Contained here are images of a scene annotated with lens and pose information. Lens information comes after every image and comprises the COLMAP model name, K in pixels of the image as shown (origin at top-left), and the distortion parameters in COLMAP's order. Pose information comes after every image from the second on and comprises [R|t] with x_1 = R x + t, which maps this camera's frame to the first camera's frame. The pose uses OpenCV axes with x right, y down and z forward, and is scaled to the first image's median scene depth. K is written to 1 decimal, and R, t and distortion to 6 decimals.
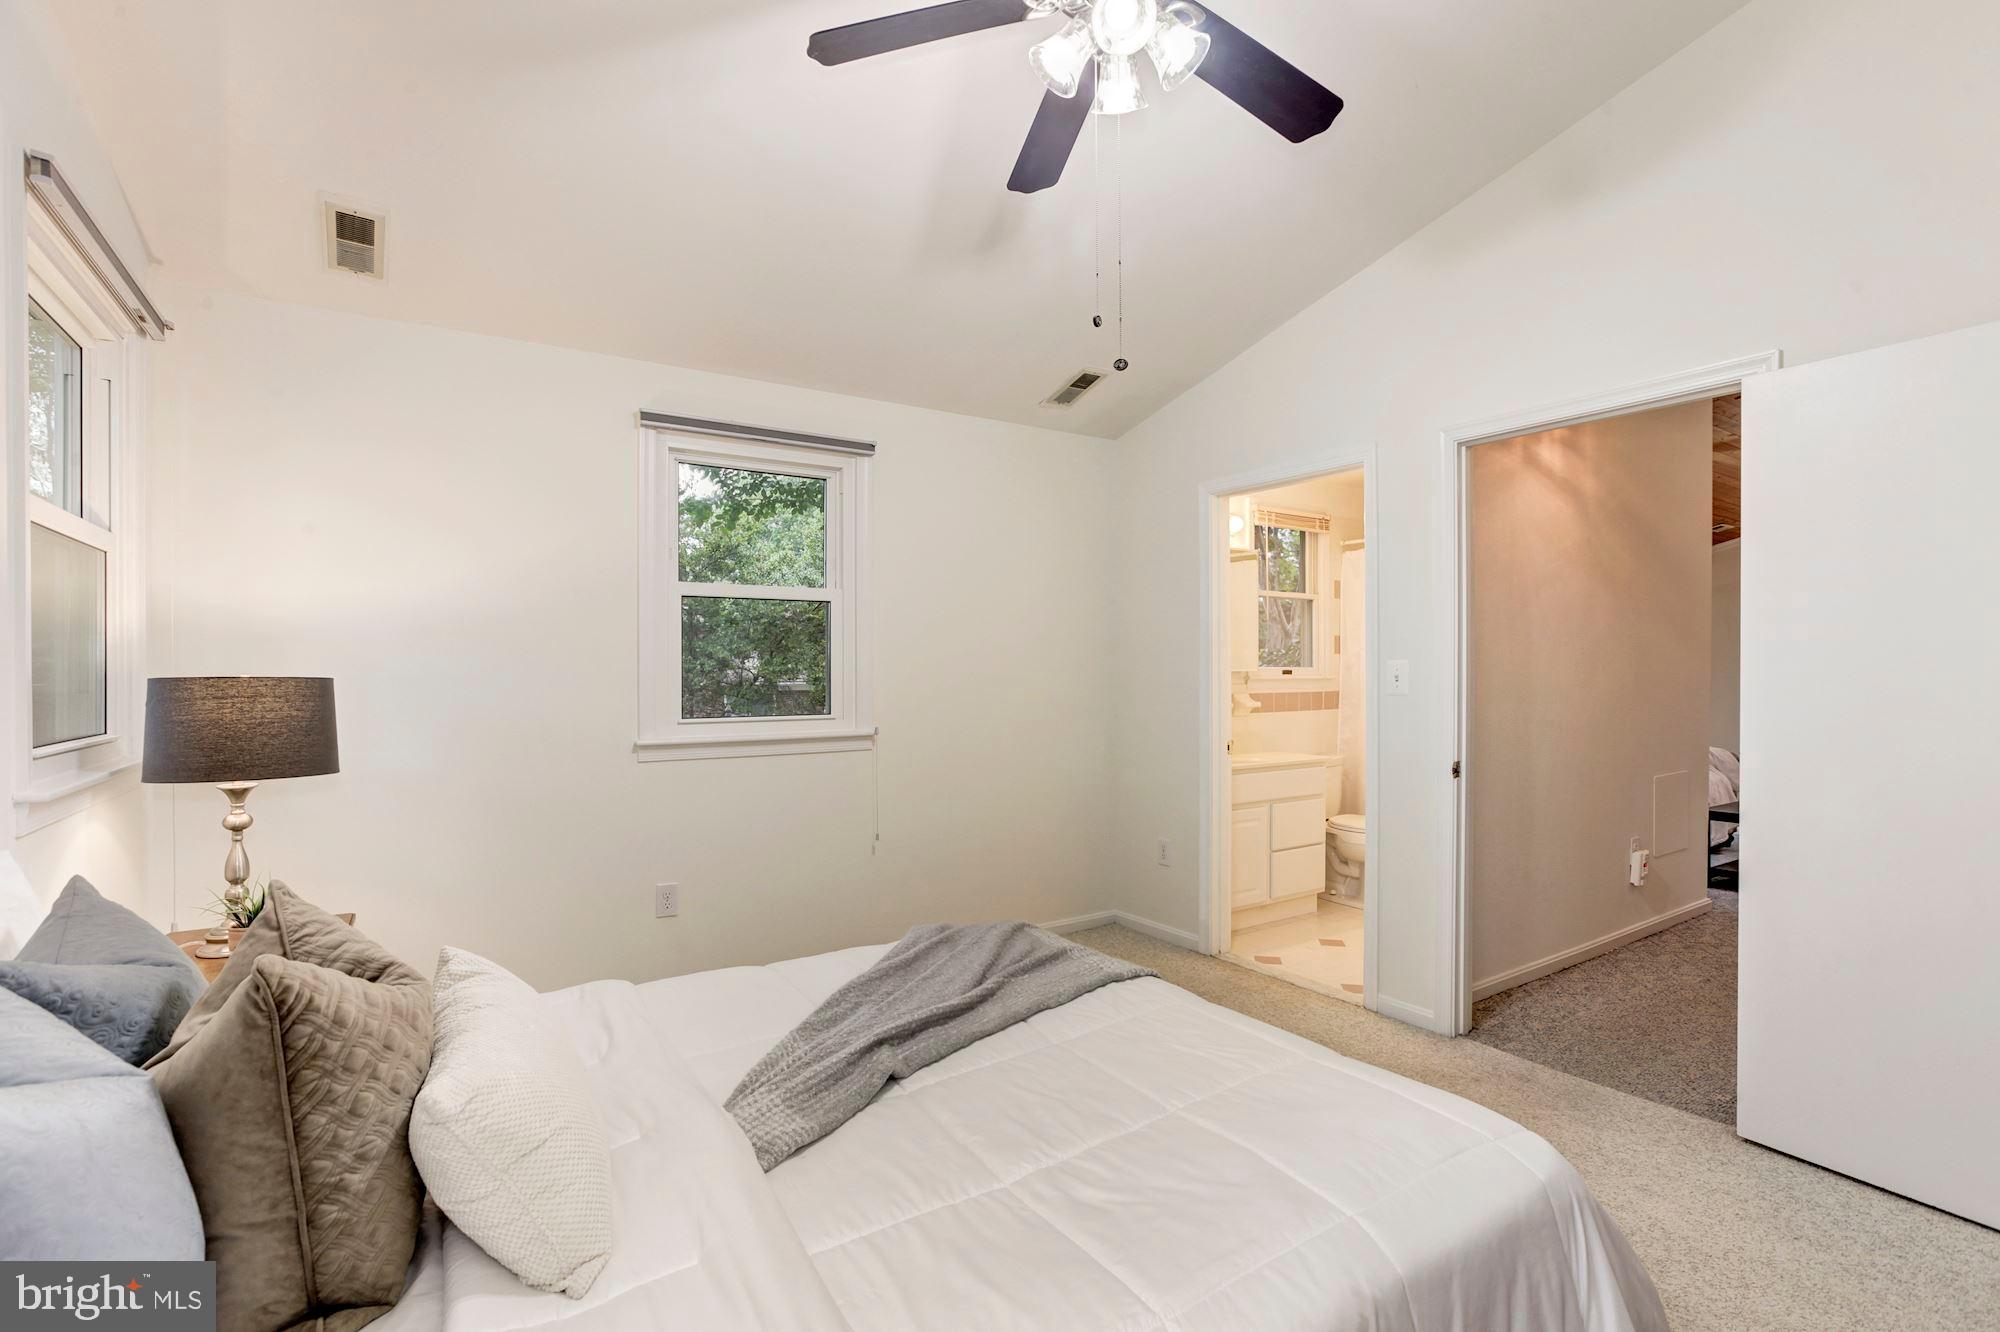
lens RADIAL K [[919.1, 0, 1008.7], [0, 919.1, 663.4], [0, 0, 1]] dist [-0.033438, 0.014427]
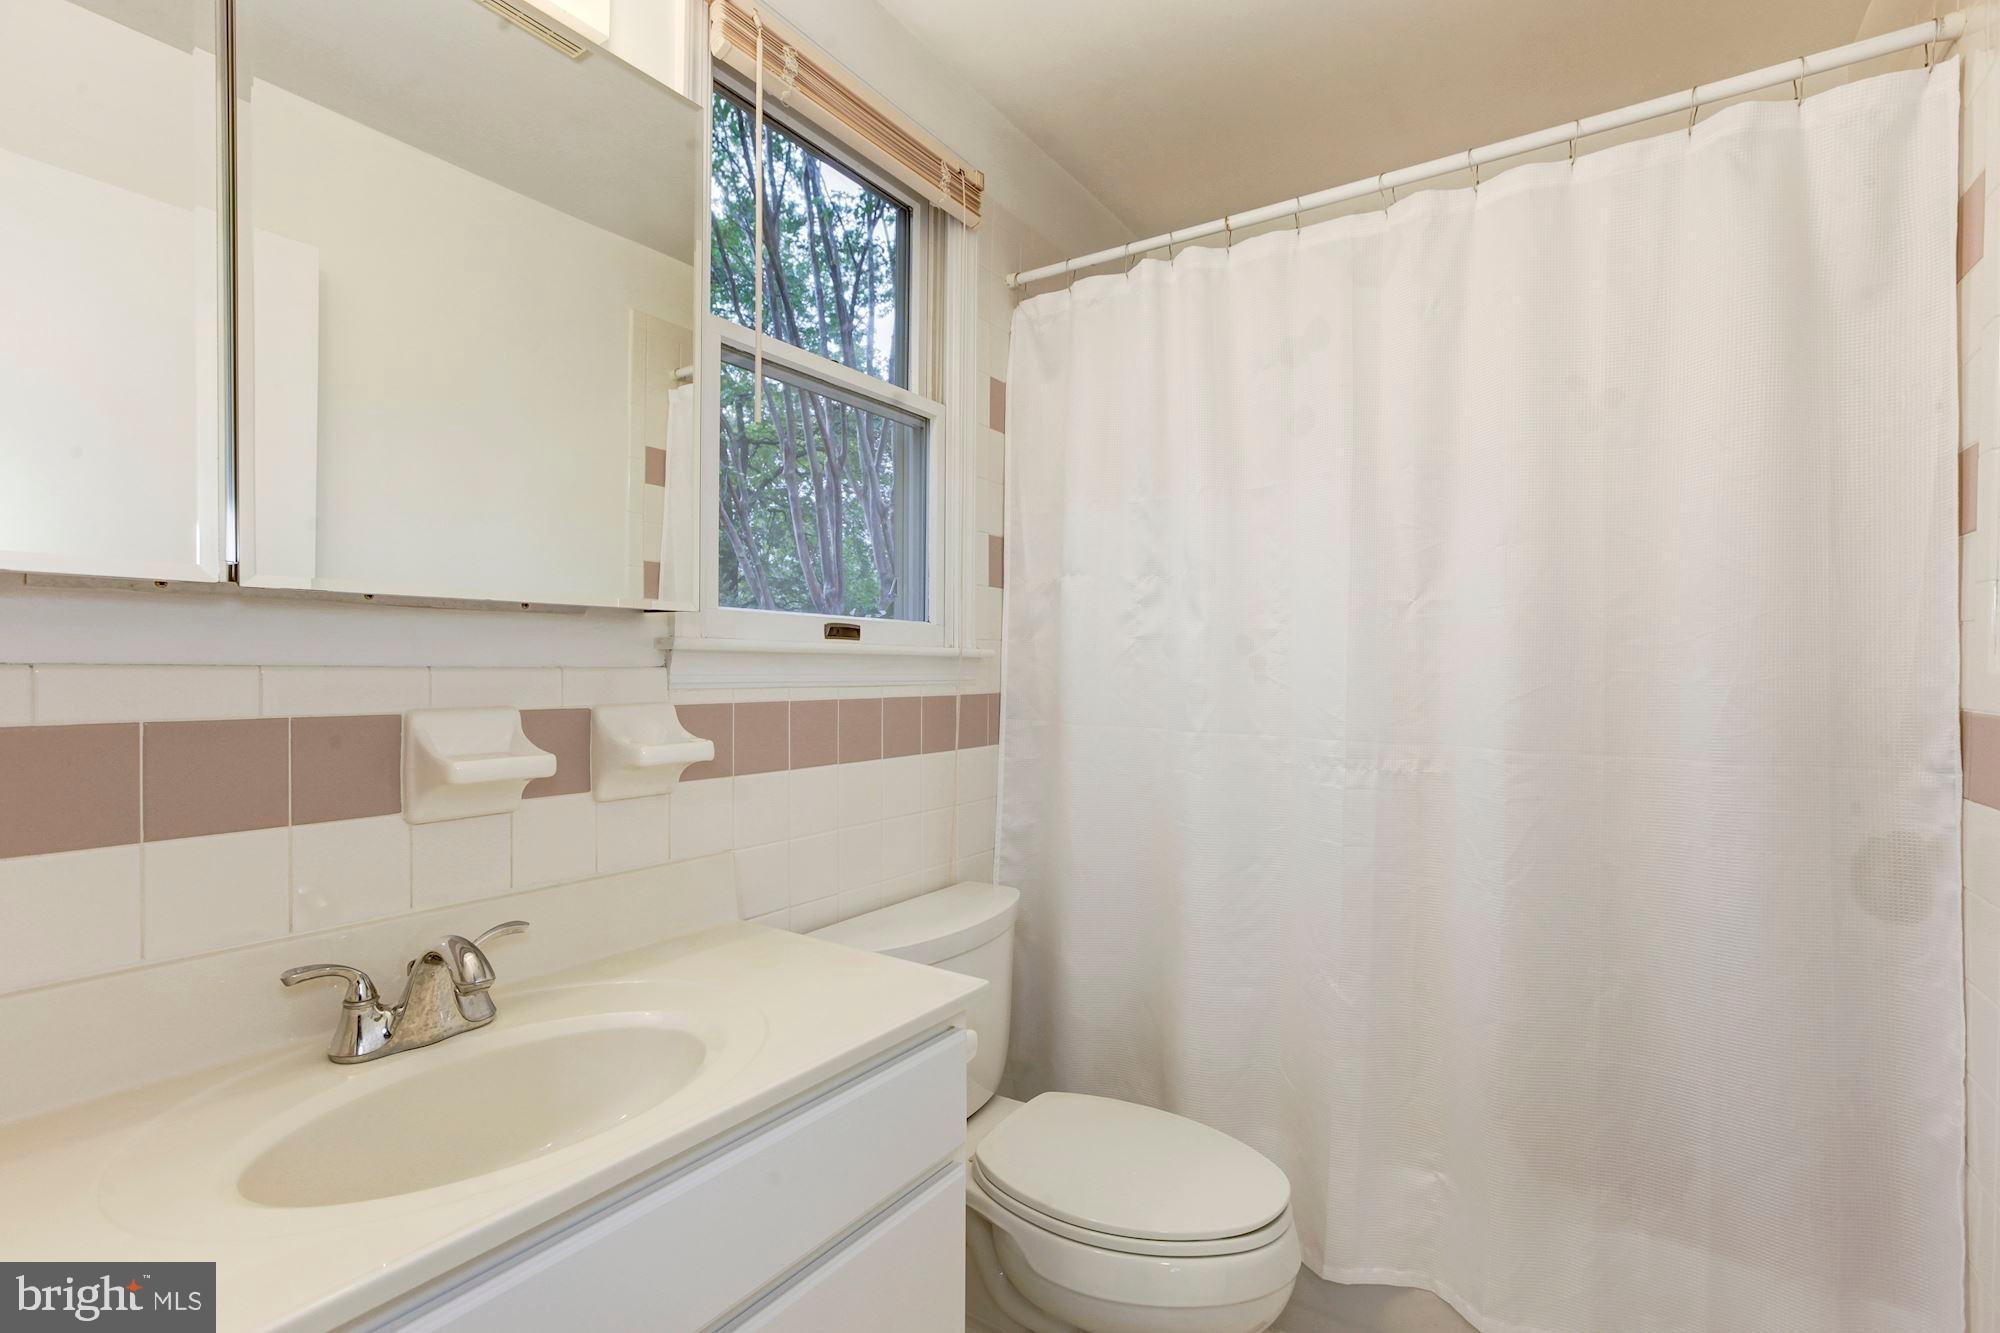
lens RADIAL K [[919.1, 0, 1004.5], [0, 919.1, 668.9], [0, 0, 1]] dist [-0.033438, 0.014427]
pose [[0.926641, 0.008569, 0.375851, 0.236052], [-0.010649, 0.999937, 0.003457, 0.019838], [-0.375798, -0.007206, 0.926674, 0.689553]]
